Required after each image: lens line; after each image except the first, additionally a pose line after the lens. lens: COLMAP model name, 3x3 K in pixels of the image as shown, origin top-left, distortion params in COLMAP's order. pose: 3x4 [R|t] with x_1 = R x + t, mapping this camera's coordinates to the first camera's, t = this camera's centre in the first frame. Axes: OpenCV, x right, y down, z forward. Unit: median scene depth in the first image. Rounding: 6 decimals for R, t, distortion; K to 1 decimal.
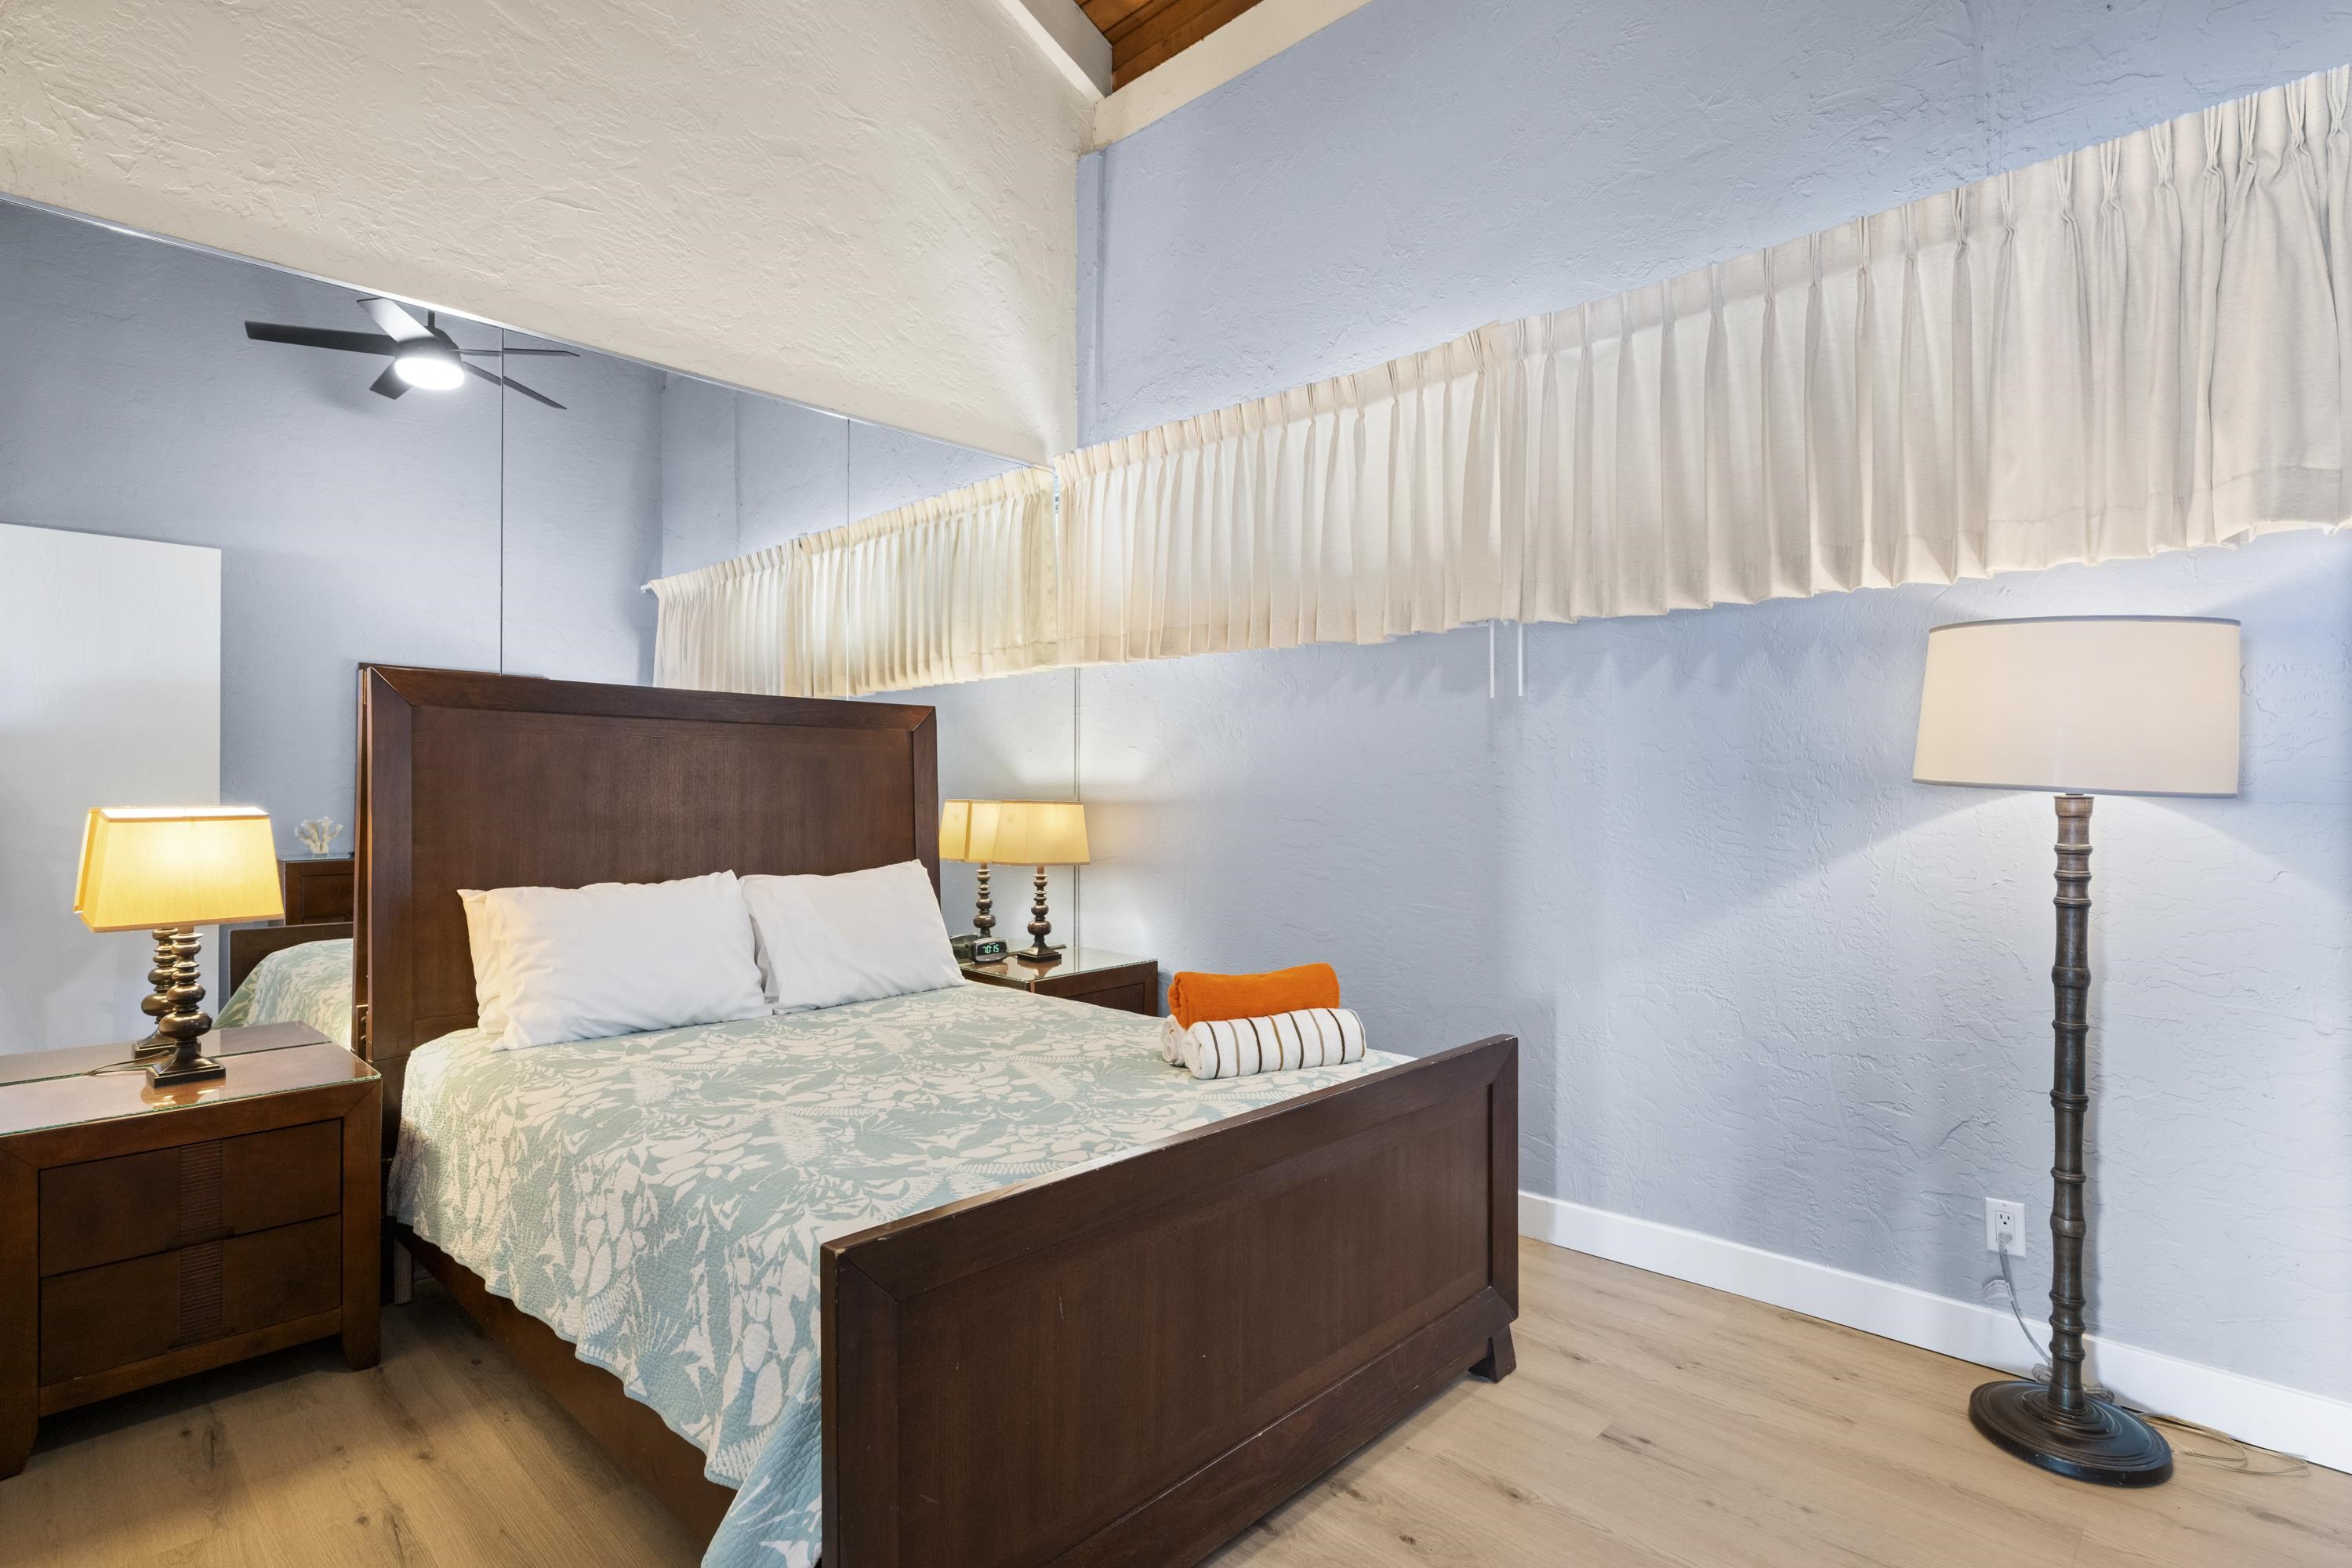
lens RADIAL K [[1181.3, 0, 1185.2], [0, 1181.3, 794.1], [0, 0, 1]] dist [-0.000610, -0.000366]
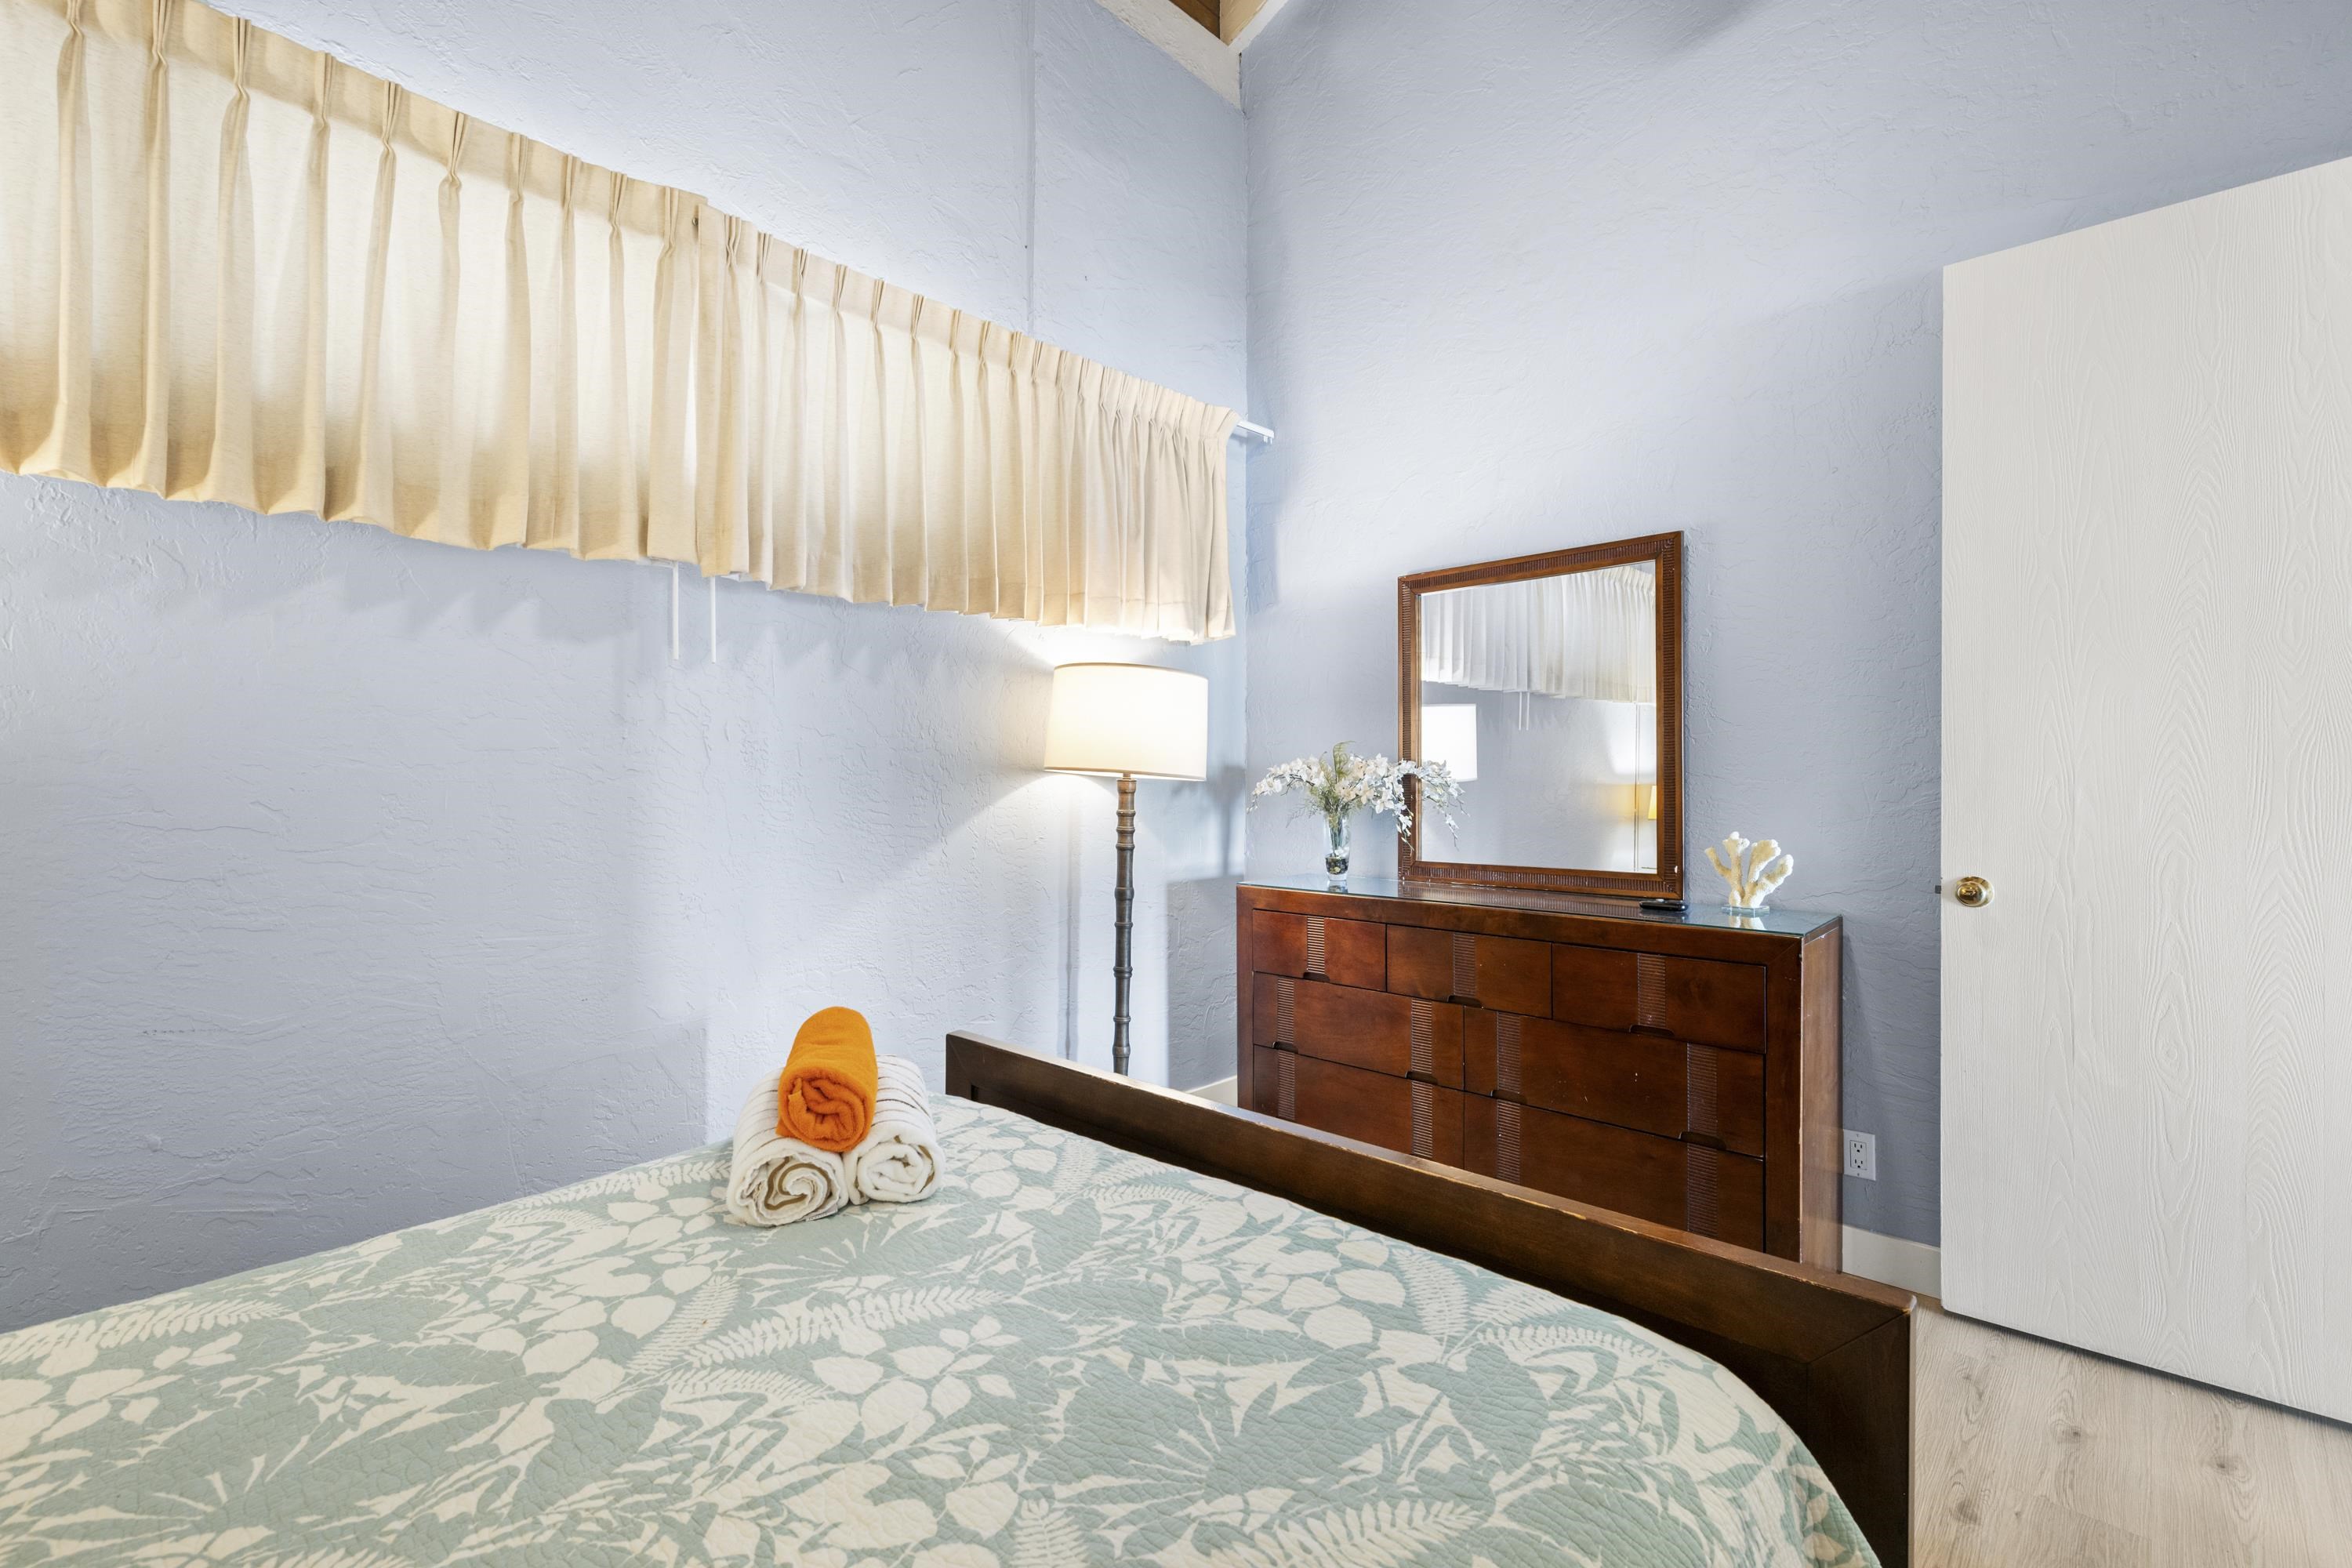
lens RADIAL K [[1042.5, 0, 1176.0], [0, 1042.5, 784.0], [0, 0, 1]] dist [0.000137, -0.000004]
pose [[-0.023780, -0.006247, 0.999698, -0.637212], [-0.000148, 0.999980, 0.006245, -0.001136], [-0.999717, 0.000000, -0.023781, 0.943548]]
